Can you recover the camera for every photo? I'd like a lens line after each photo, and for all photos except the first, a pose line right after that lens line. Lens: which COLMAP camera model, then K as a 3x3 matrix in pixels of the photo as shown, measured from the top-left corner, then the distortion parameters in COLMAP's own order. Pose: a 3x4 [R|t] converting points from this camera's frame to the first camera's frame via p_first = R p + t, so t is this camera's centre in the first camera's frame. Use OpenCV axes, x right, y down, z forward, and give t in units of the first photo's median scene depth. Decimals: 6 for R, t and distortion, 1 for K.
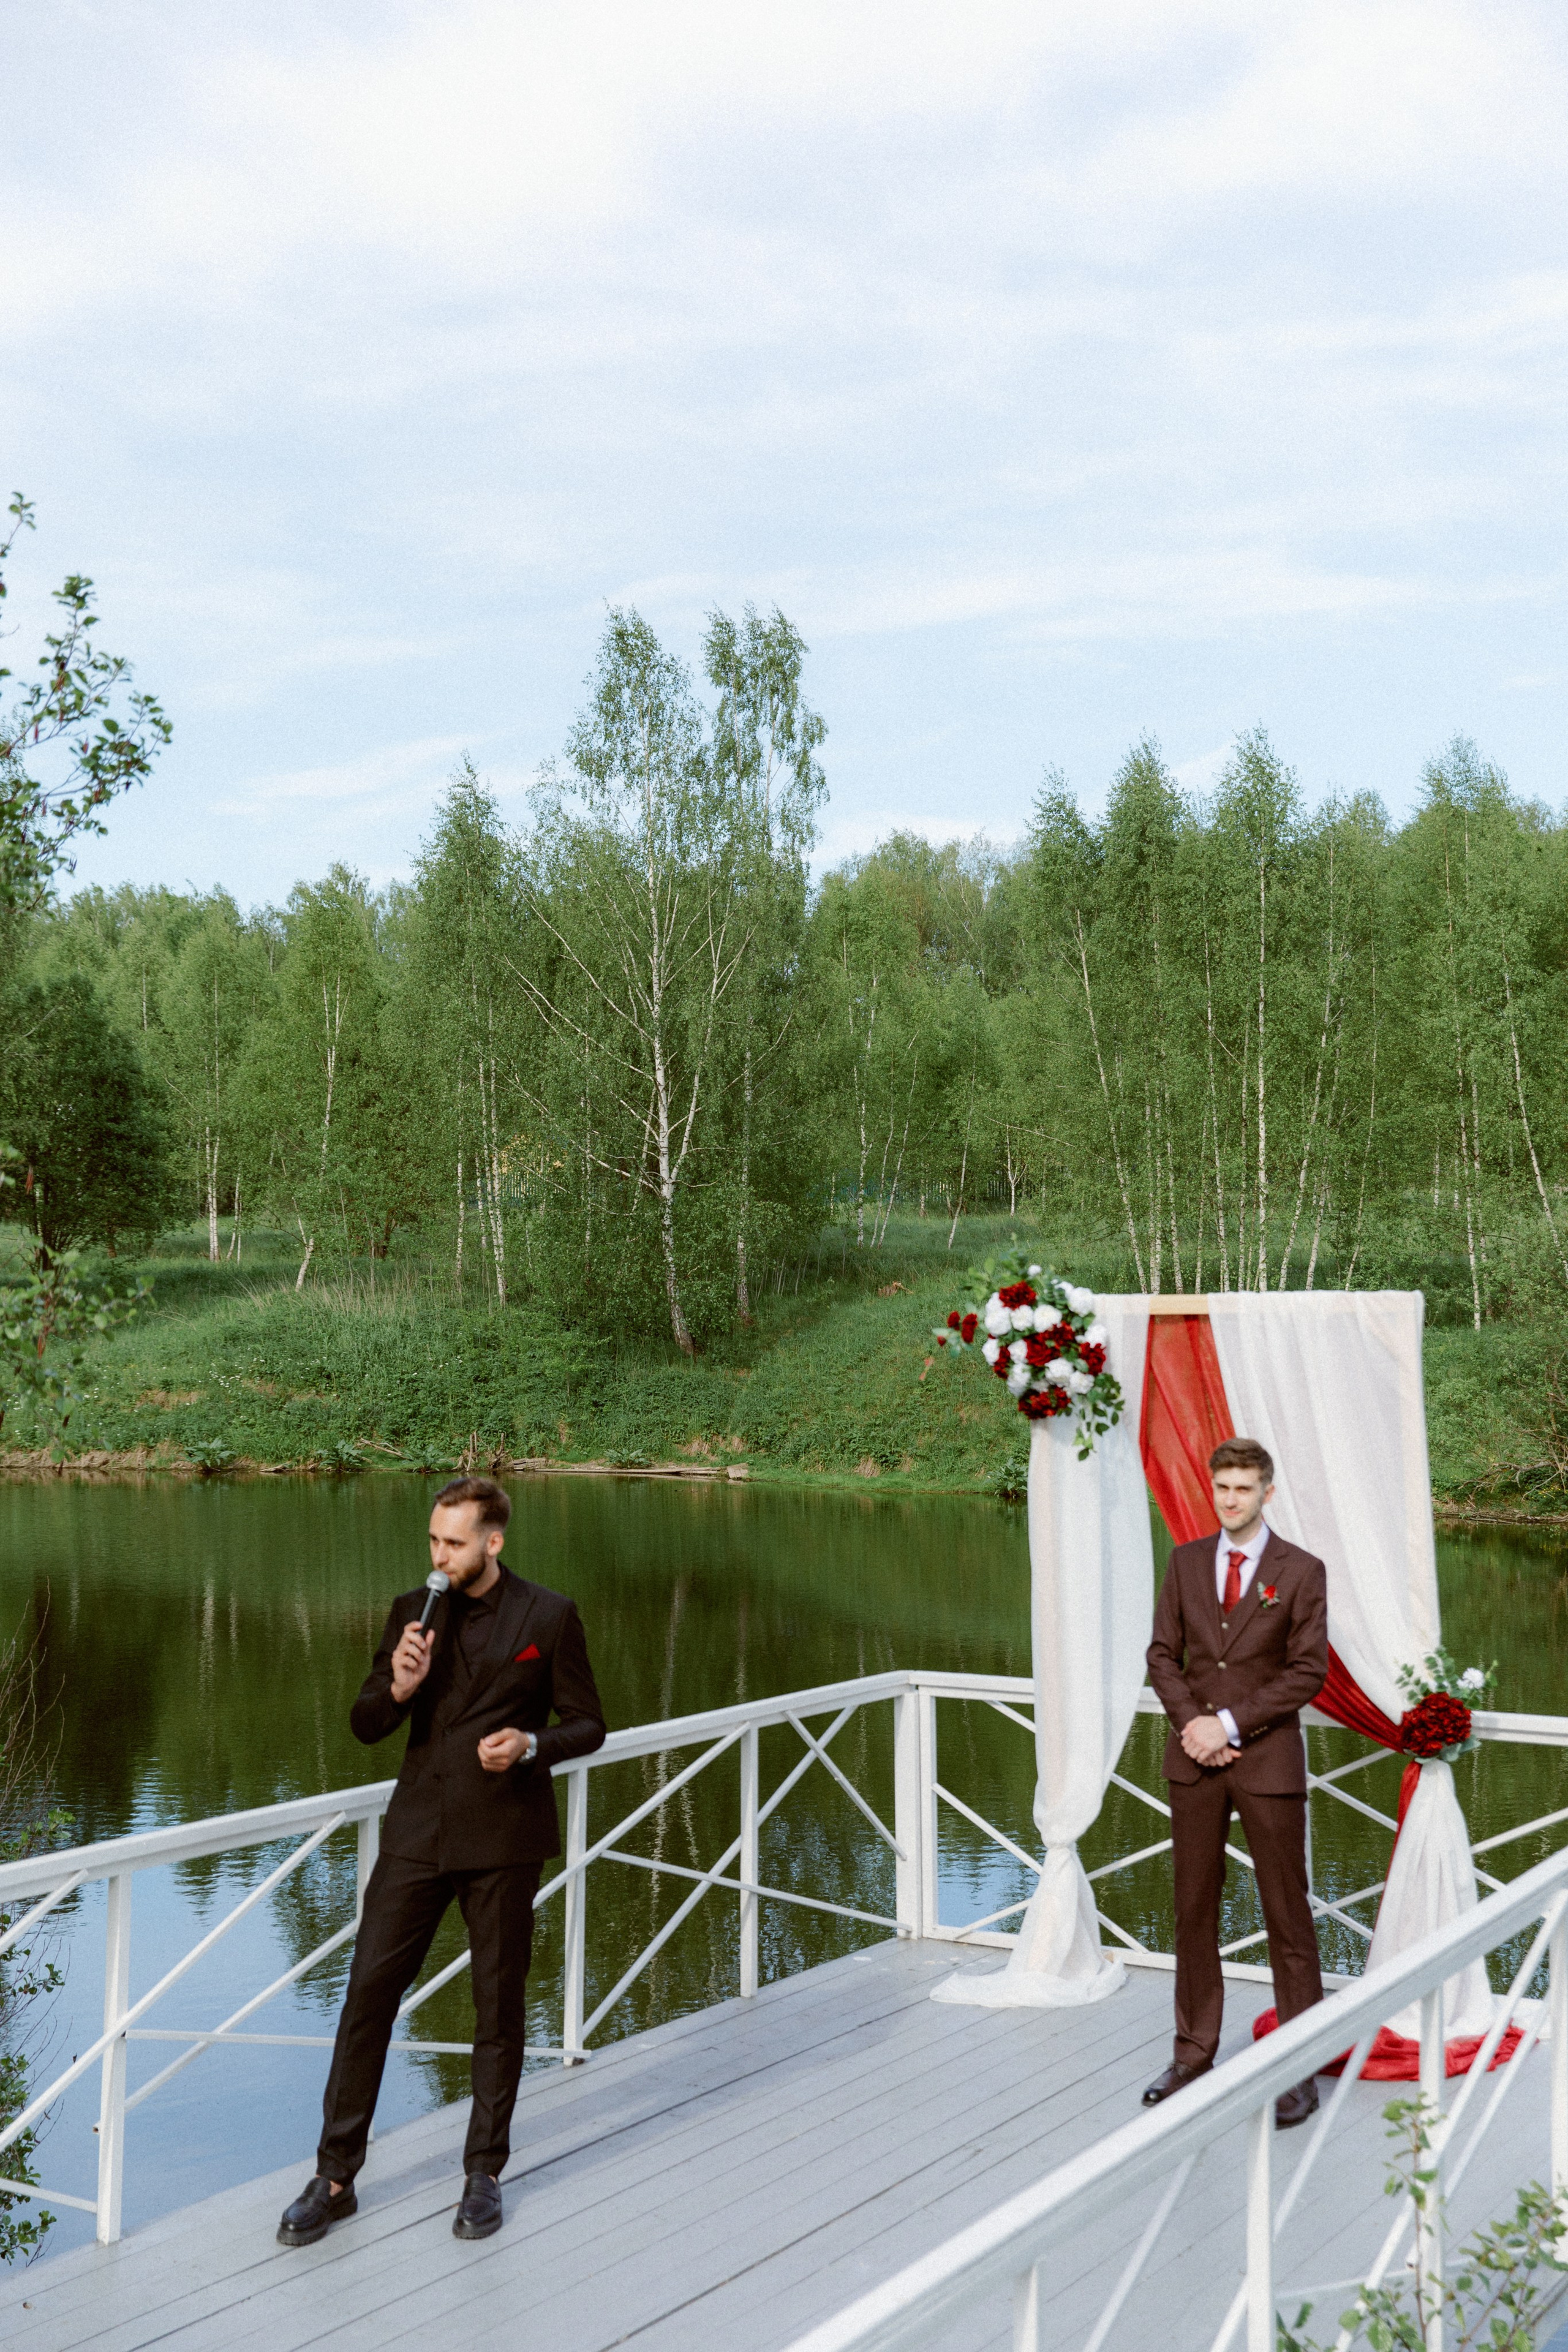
lens RADIAL K [[2868.1, 0, 784.0], [0, 2868.1, 1176.0], [0, 0, 1]] dist [0.038631, 0.027856]
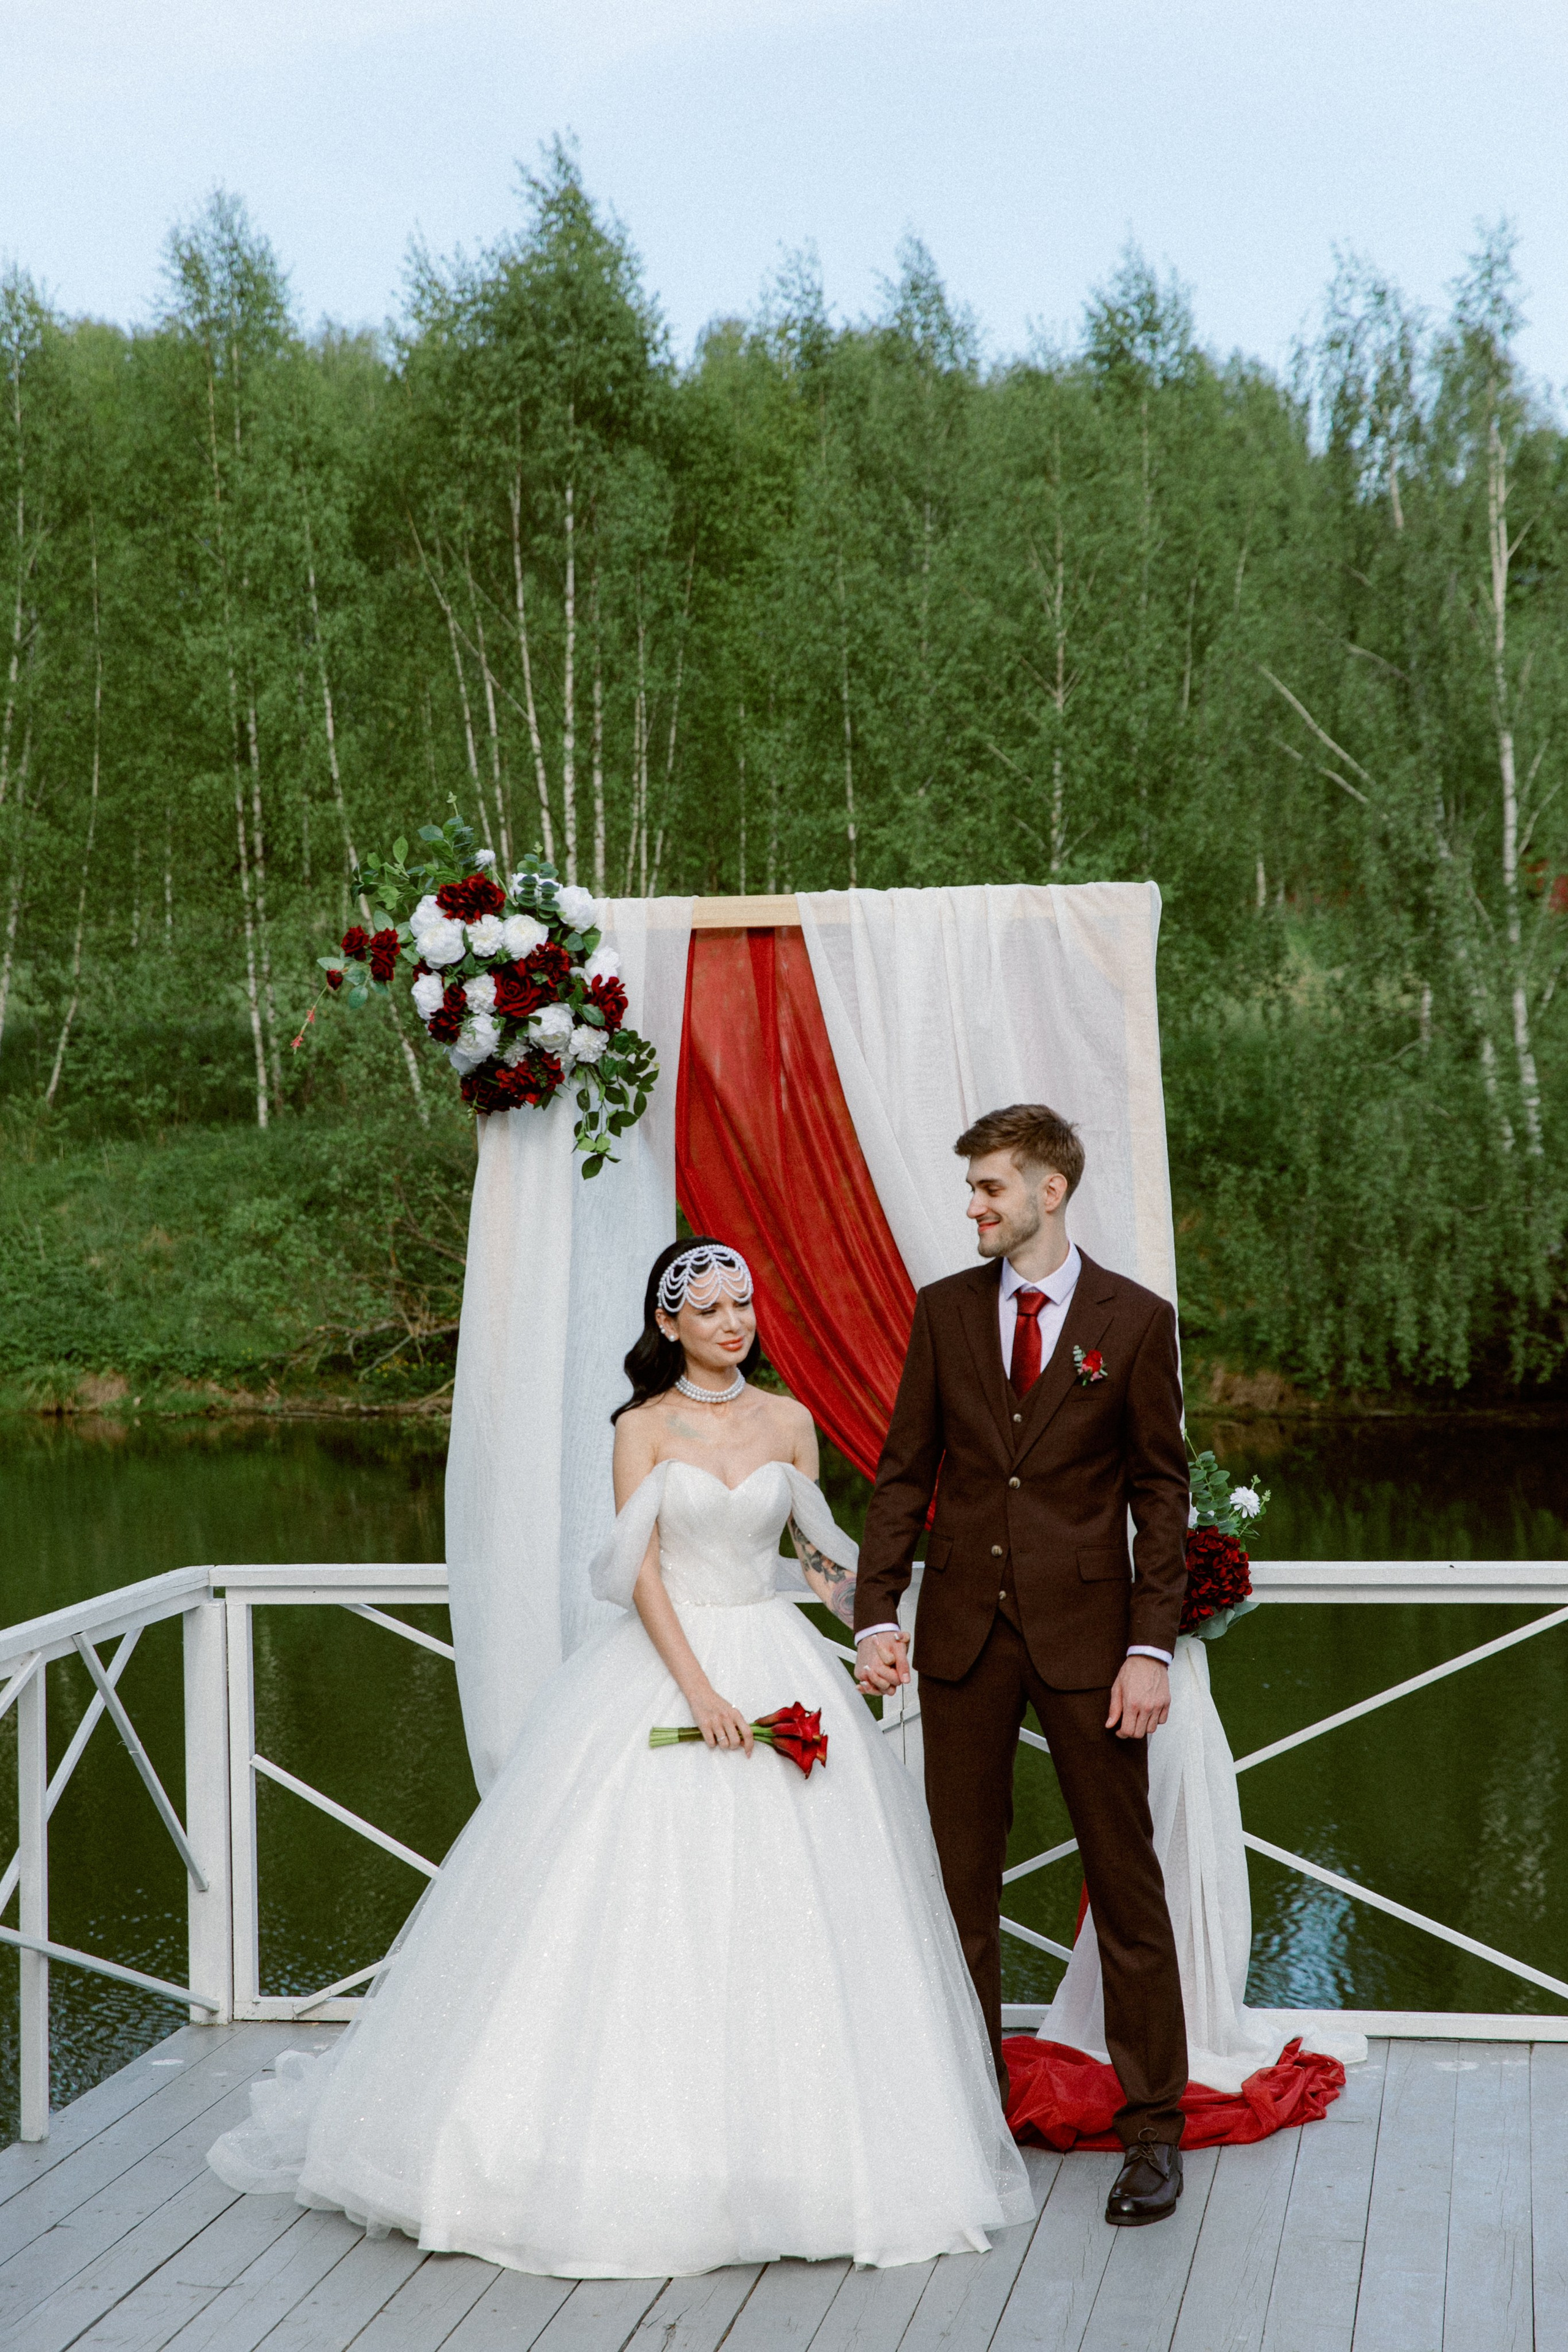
lens RADIAL K [[4496.5, 0, 784.0], [0, 4496.5, 1176.0], [0, 0, 1]] dist [0.192418, 0.323309]
pose [[0.930472, -0.017496, 0.365946, -0.193817], [-0.004108, 0.998298, 0.058176, 0.044535], [-0.366341, -0.055635, 0.928816, 0.128735]]
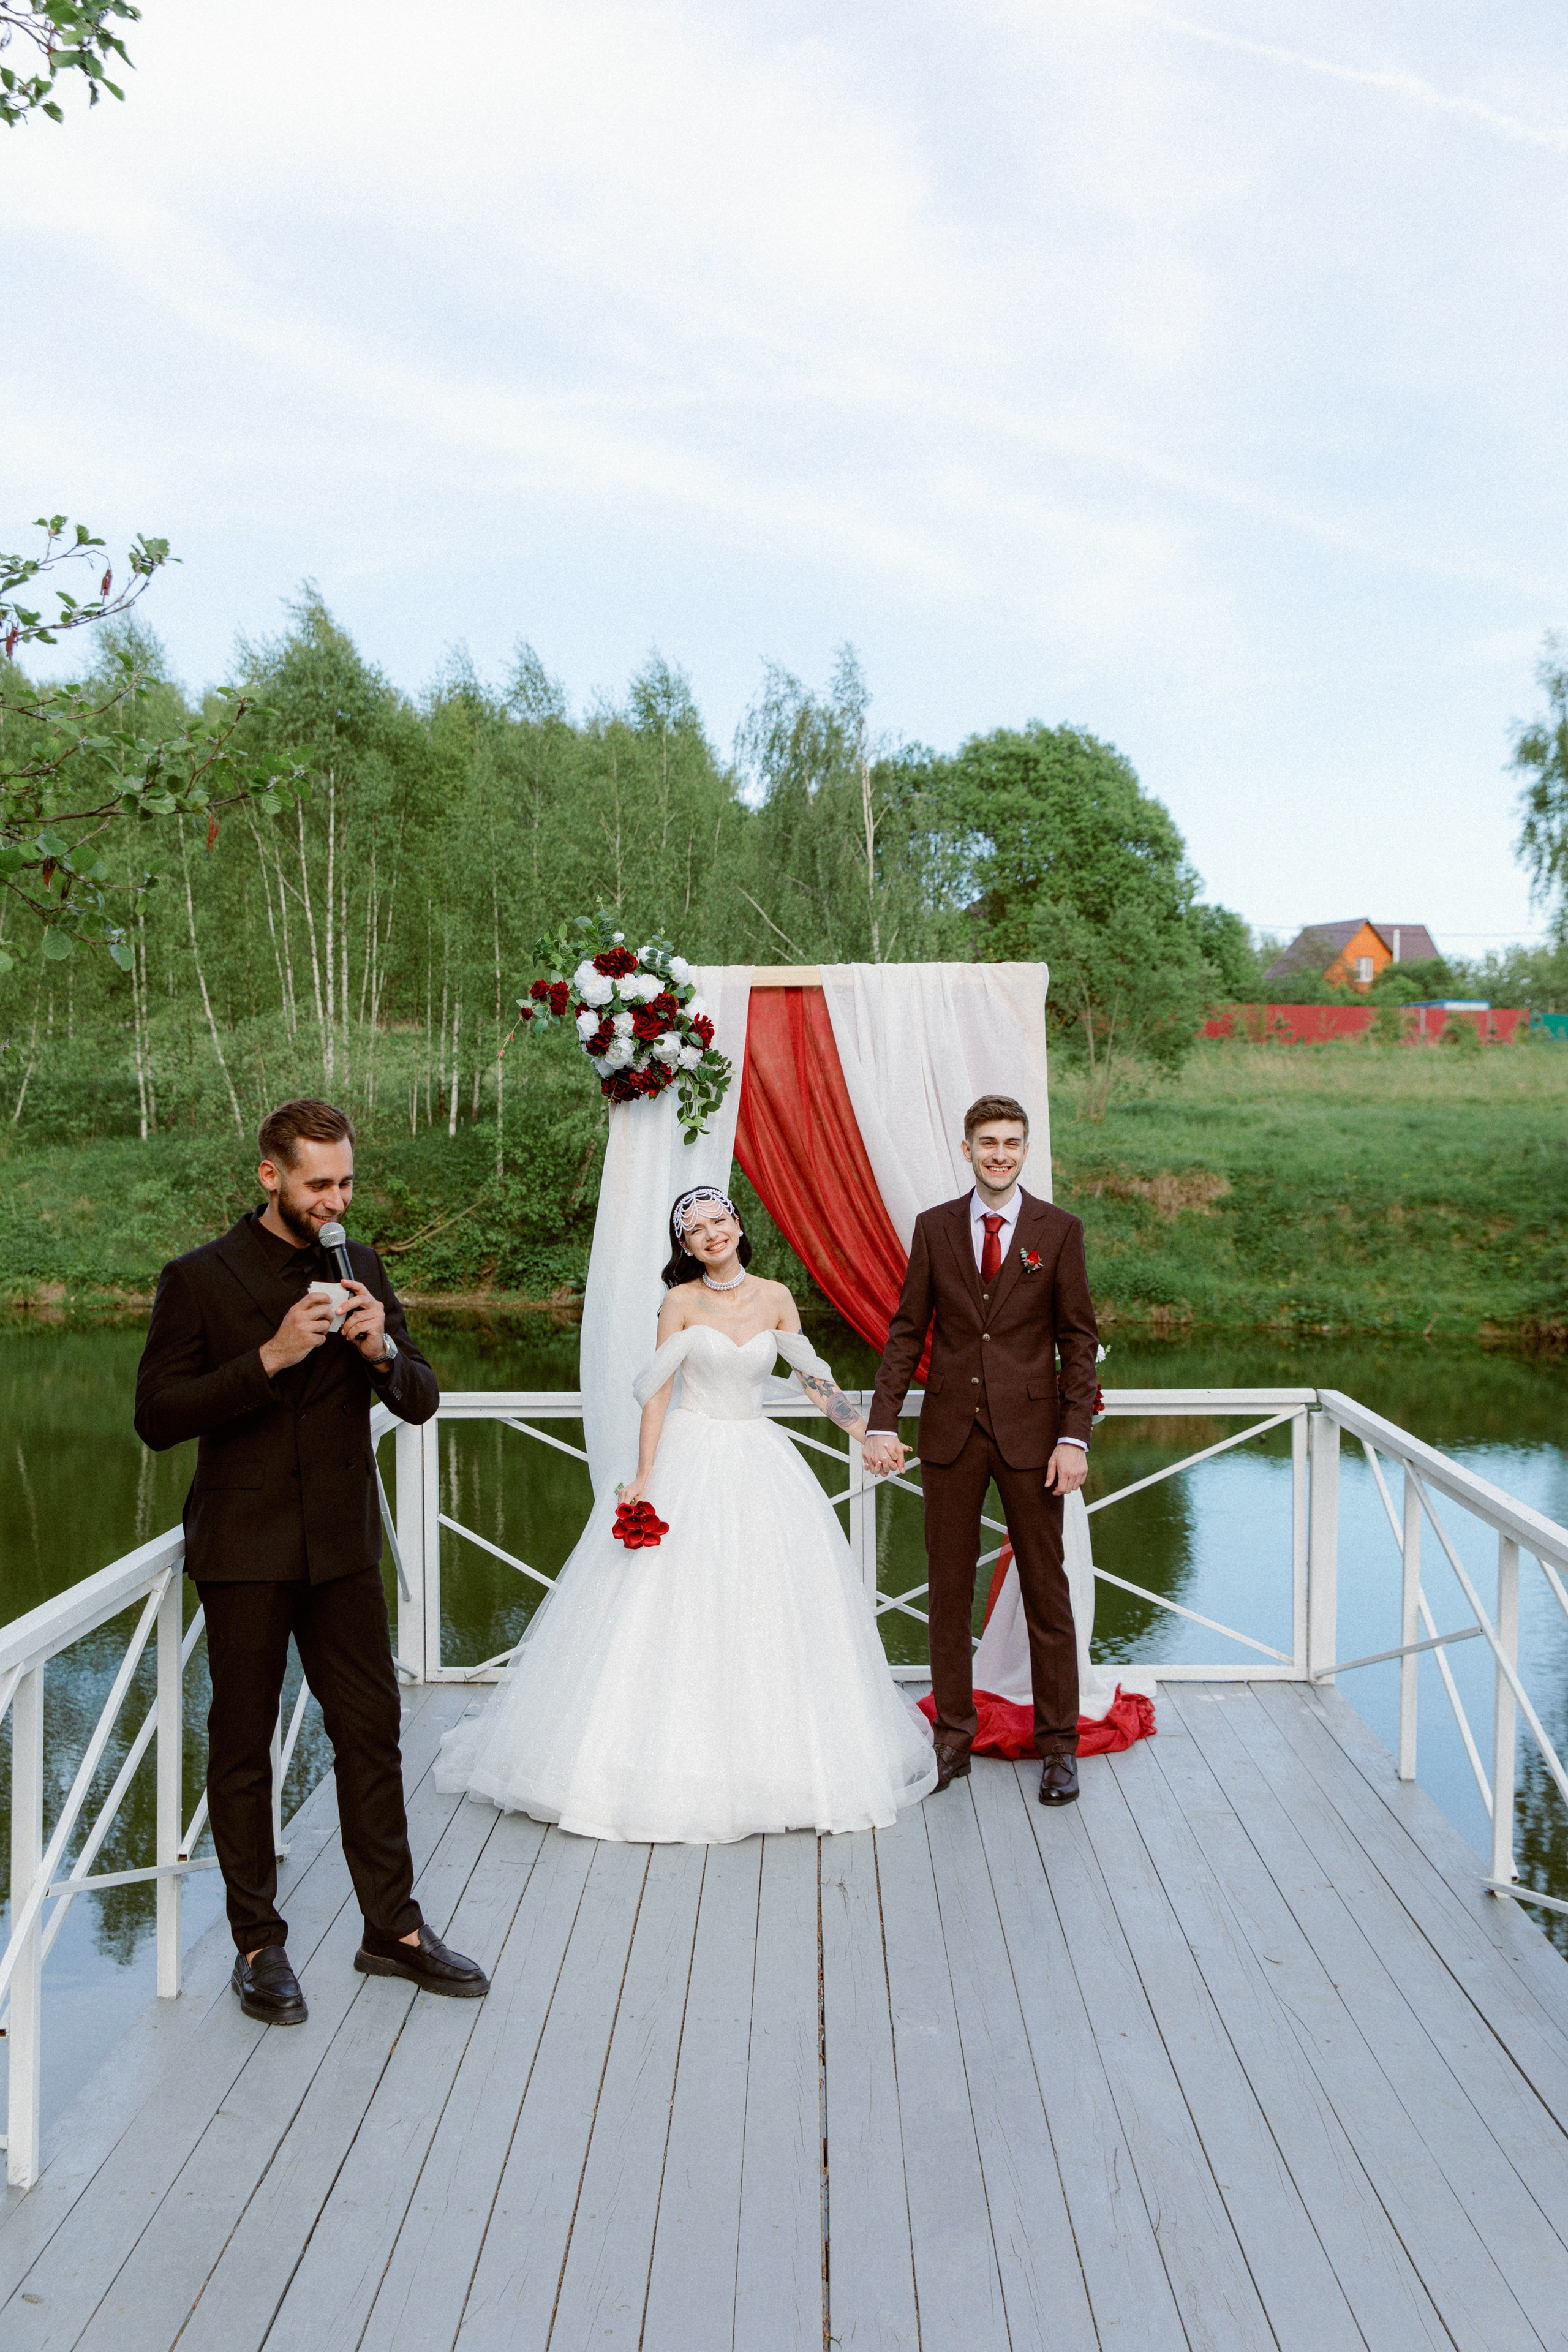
lens RADIAL K [[2538.5, 0, 784.0], [0, 2538.5, 1176.0], [0, 0, 1]] dist [0.027051, -0.001476]
pose [[0.868662, -0.006643, 0.495360, -0.267923], [-0.024246, 0.998142, 0.055902, 0.062612], [-0.494811, -0.060570, 0.866887, 0.279301]]
